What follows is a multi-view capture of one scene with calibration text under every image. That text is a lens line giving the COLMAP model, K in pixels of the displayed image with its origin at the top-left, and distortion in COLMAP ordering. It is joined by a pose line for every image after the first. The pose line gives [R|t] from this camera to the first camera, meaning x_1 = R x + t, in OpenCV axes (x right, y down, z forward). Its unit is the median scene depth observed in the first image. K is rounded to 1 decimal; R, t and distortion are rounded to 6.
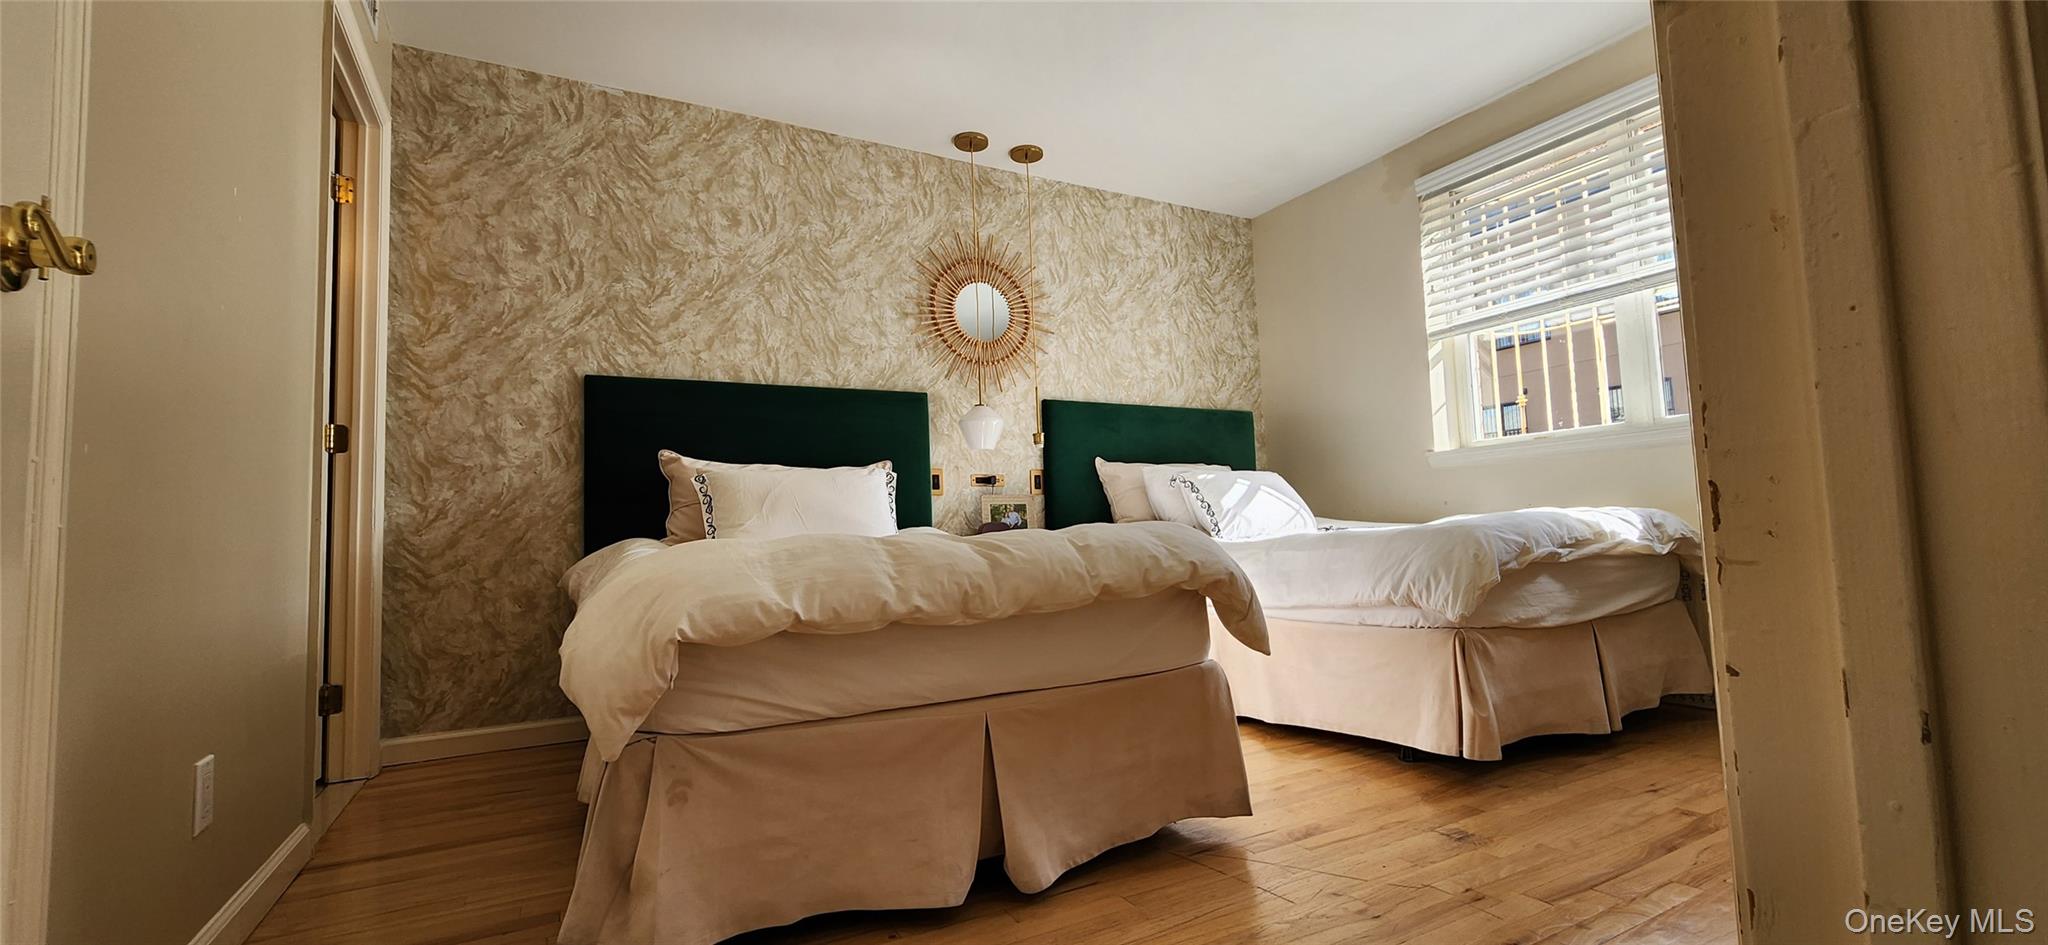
lens RADIAL K [[832.9, 0, 1024.8], [0, 832.9, 467.8], [0, 0, 1]] dist [0.002543, -0.001866]
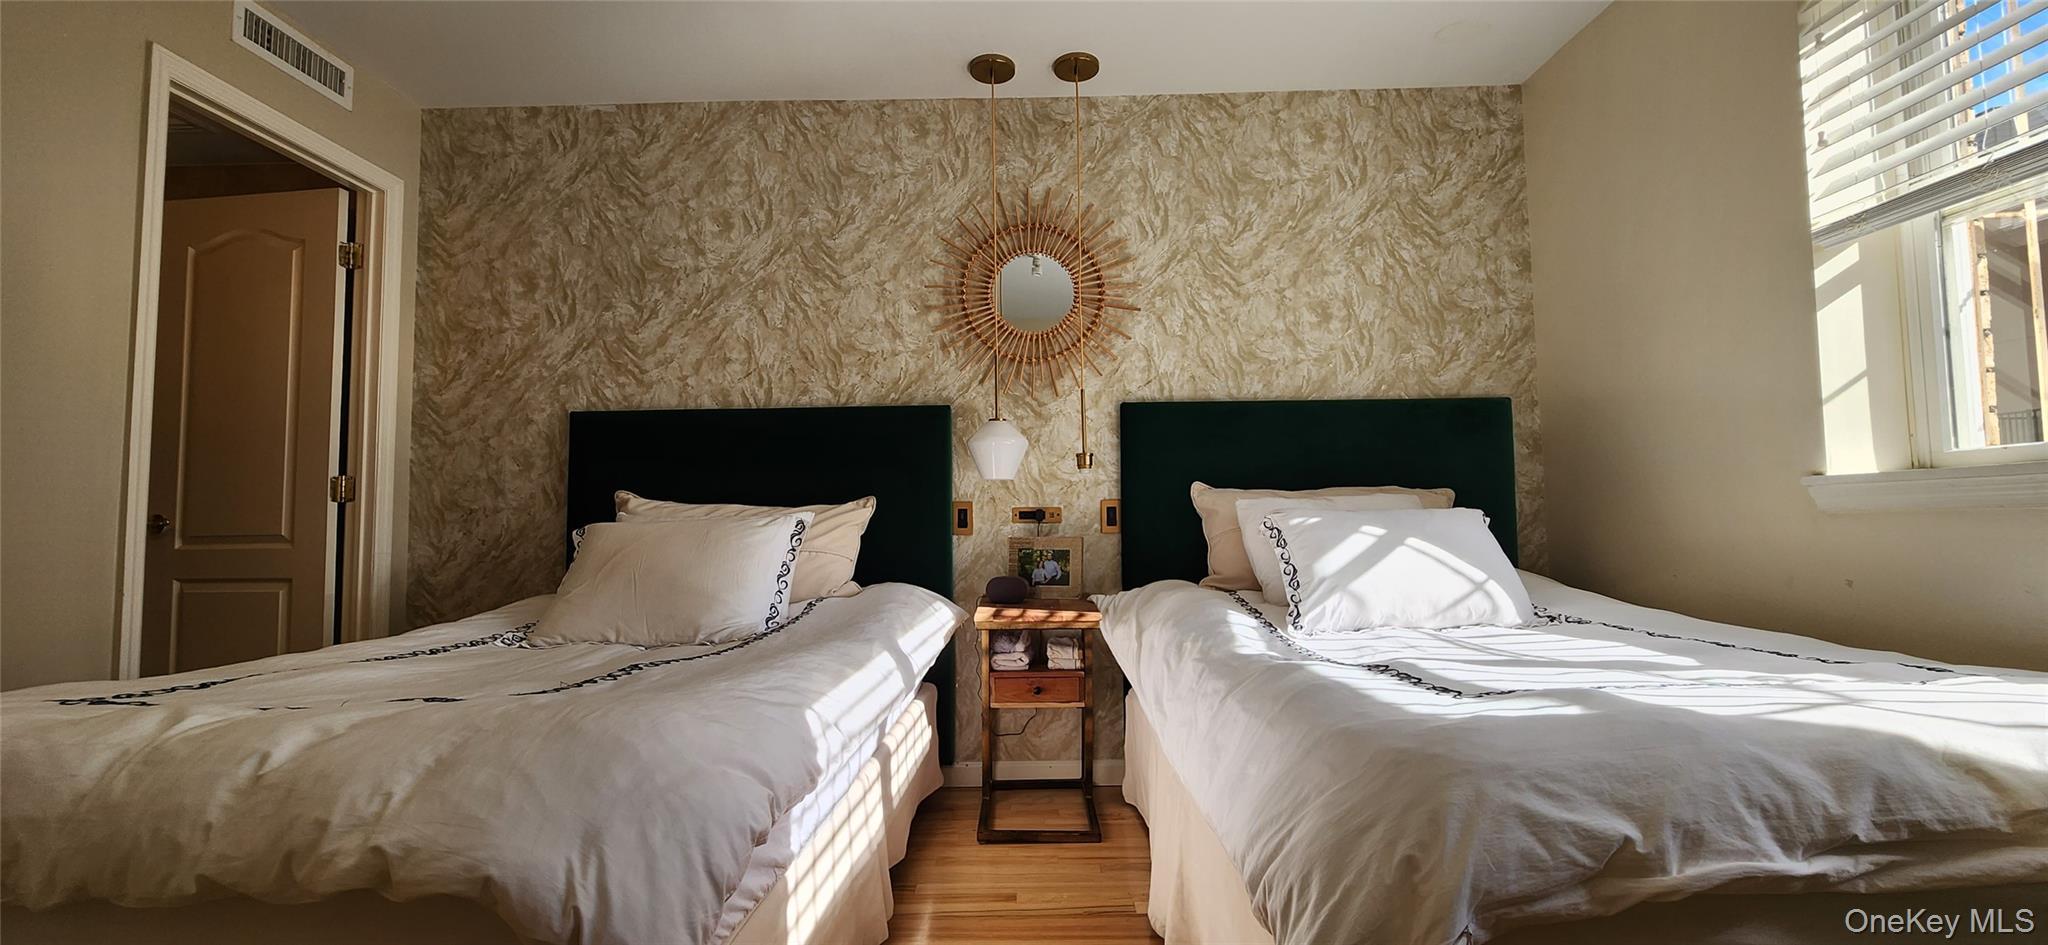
lens RADIAL K [[832.9, 0, 1009.9], [0, 832.9, 474.2], [0, 0, 1]] dist [0.002543, -0.001866]
pose [[0.867505, -0.007281, -0.497376, 0.359511], [0.023012, 0.999410, 0.025506, -0.048119], [0.496897, -0.033572, 0.867160, 0.380394]]
